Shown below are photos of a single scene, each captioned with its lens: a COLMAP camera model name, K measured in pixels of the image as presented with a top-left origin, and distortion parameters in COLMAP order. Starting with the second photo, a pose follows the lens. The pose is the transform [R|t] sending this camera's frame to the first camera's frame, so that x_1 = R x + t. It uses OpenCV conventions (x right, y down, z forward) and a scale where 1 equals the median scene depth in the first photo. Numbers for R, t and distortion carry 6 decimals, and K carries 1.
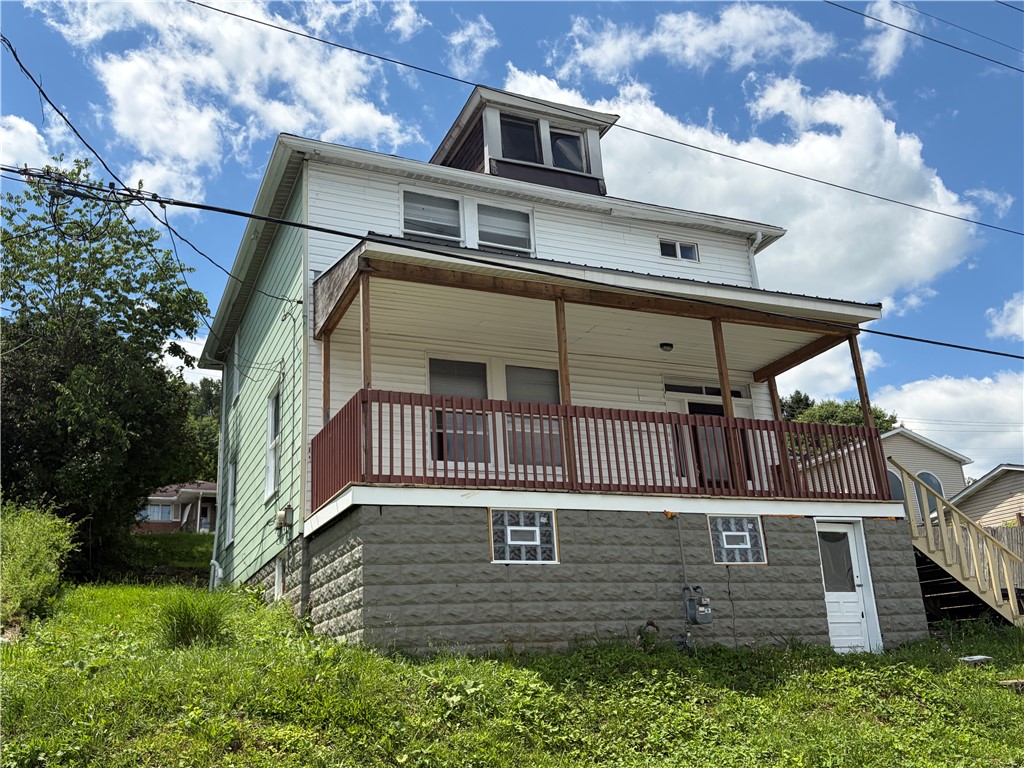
lens RADIAL K [[915.6, 0, 510.1], [0, 915.6, 379.9], [0, 0, 1]] dist [0.003401, -0.037259]
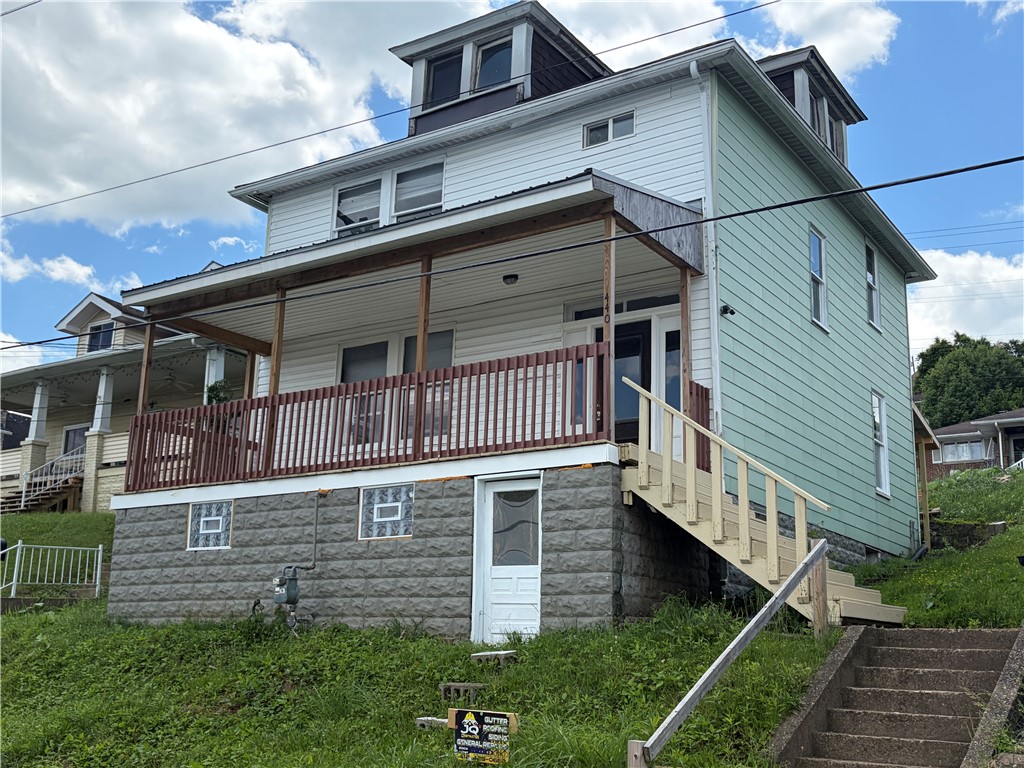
lens RADIAL K [[1132.7, 0, 513.7], [0, 1132.7, 384.5], [0, 0, 1]] dist [0.024652, 0.000000]
pose [[0.538469, -0.143590, -0.830321, 1.149126], [0.219422, 0.975274, -0.026361, 0.097753], [0.813576, -0.167997, 0.556661, 0.448667]]
